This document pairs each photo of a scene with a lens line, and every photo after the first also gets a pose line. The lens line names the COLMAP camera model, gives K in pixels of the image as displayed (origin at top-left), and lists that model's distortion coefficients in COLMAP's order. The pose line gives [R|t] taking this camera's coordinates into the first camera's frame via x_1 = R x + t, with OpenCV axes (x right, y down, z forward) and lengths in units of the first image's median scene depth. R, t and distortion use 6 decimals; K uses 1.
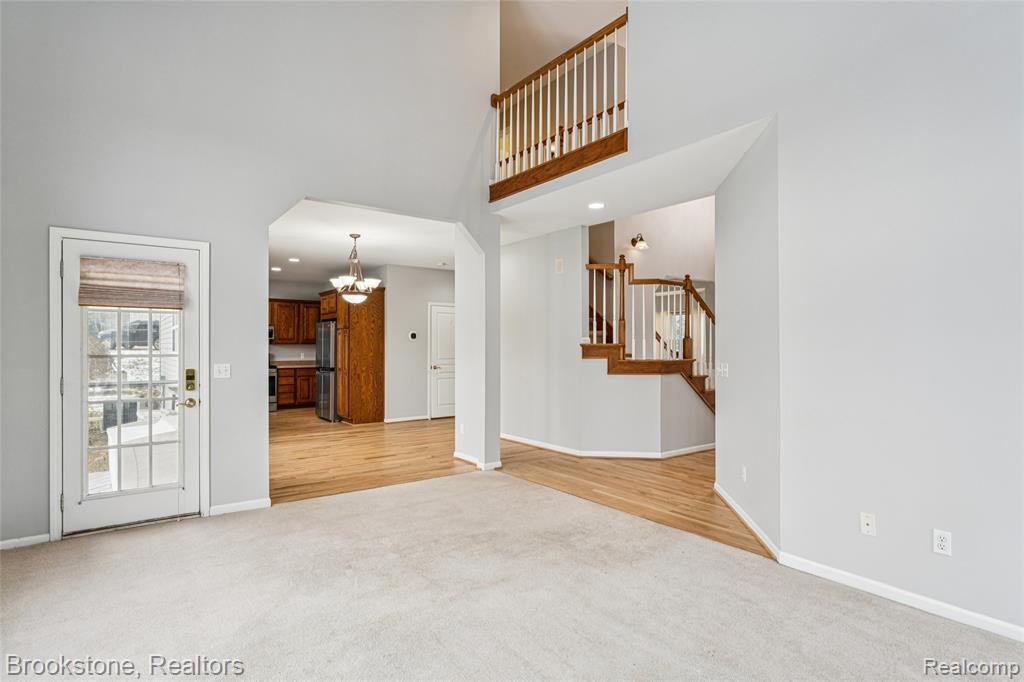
lens RADIAL K [[524.4, 0, 512.8], [0, 524.4, 342.6], [0, 0, 1]] dist [-0.006442, -0.002597]
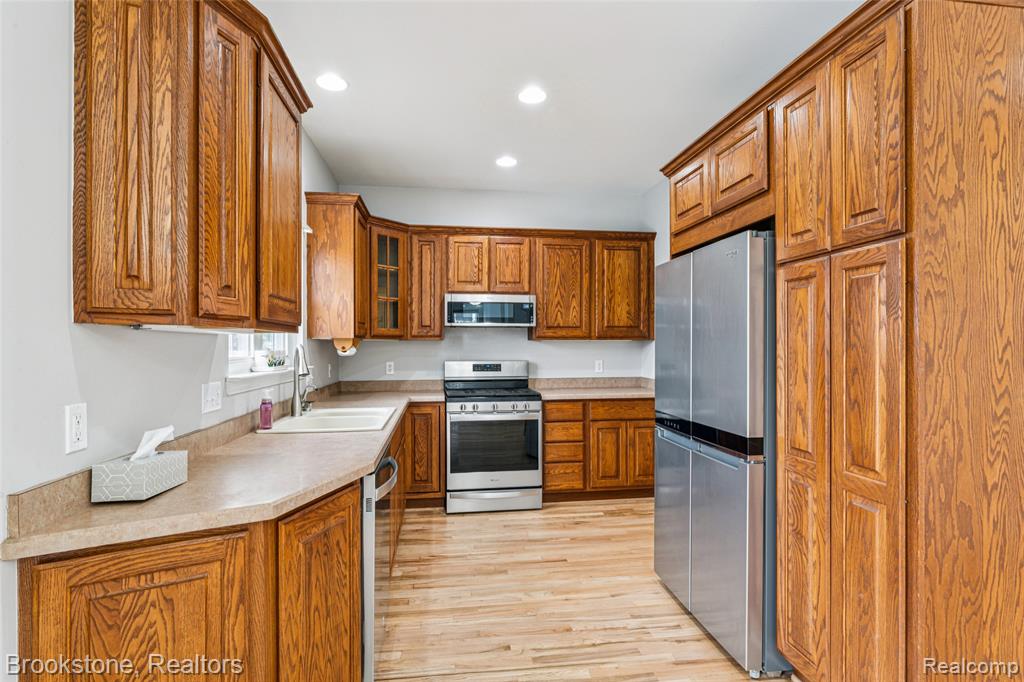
lens RADIAL K [[524.4, 0, 512.1], [0, 524.4, 341.9], [0, 0, 1]] dist [-0.006442, -0.002597]
pose [[0.876408, -0.006069, -0.481531, -0.273045], [0.006021, 0.999981, -0.001645, 0.005560], [0.481532, -0.001457, 0.876428, 0.627307]]
